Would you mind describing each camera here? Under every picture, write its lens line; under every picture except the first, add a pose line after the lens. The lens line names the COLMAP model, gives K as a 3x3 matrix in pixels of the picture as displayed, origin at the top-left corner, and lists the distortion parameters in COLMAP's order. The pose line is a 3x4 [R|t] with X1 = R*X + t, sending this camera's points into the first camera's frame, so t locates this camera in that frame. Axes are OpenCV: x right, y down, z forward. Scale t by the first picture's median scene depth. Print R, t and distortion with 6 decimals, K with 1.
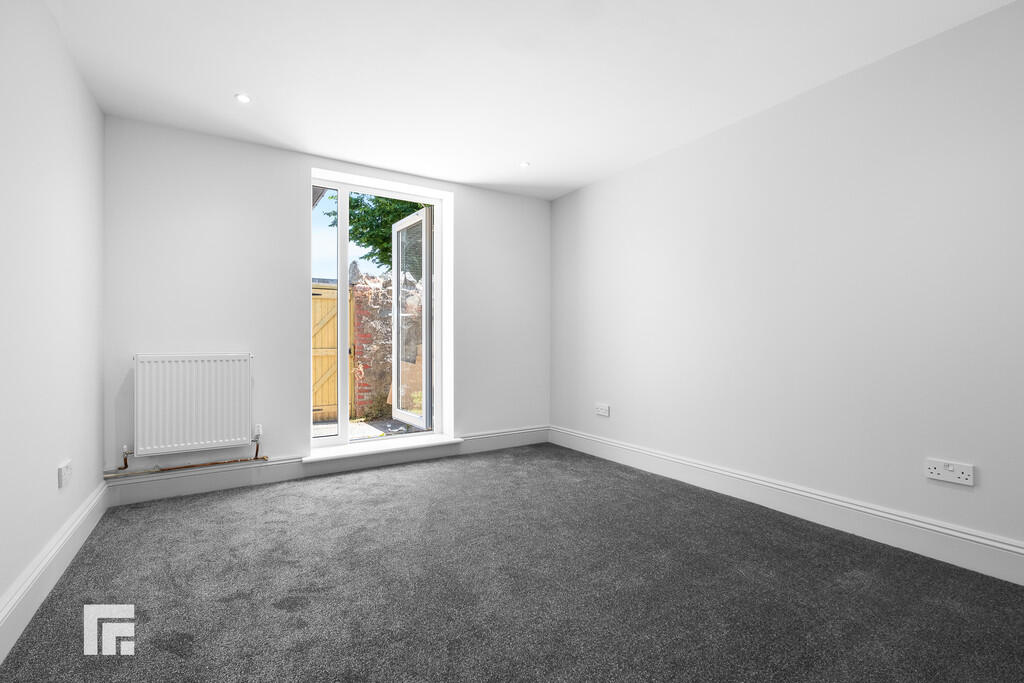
lens RADIAL K [[473.0, 0, 510.8], [0, 473.0, 335.1], [0, 0, 1]] dist [-0.001483, 0.001064]
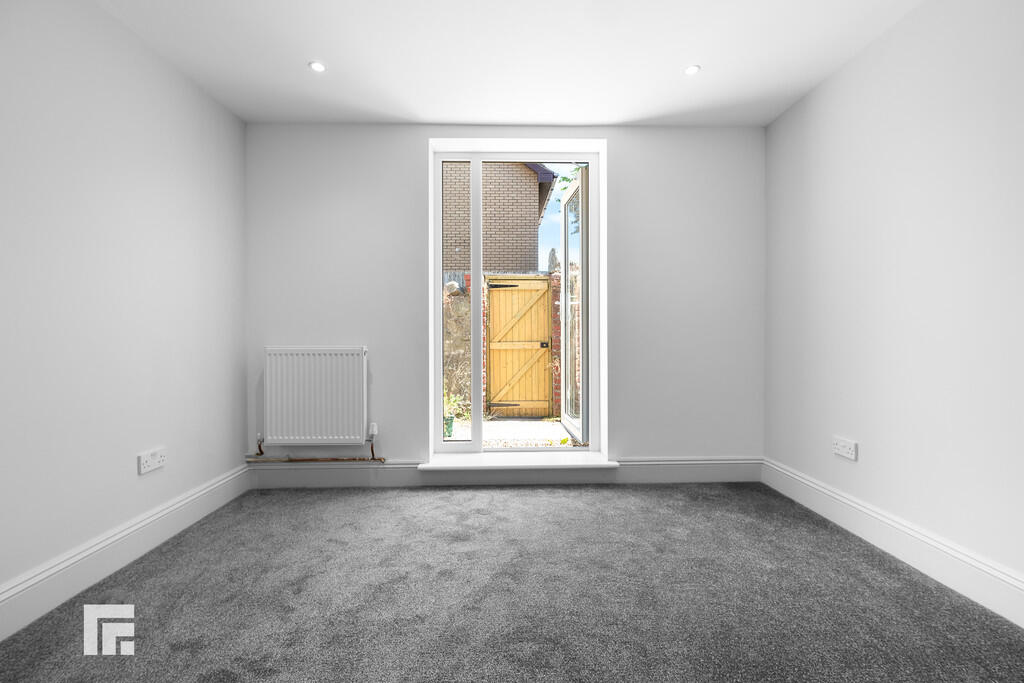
lens RADIAL K [[473.0, 0, 510.8], [0, 473.0, 335.1], [0, 0, 1]] dist [-0.001483, 0.001064]
pose [[0.854286, 0.000614, -0.519803, 0.185767], [0.007077, 0.999893, 0.012813, 0.004351], [0.519755, -0.014624, 0.854190, 0.345204]]
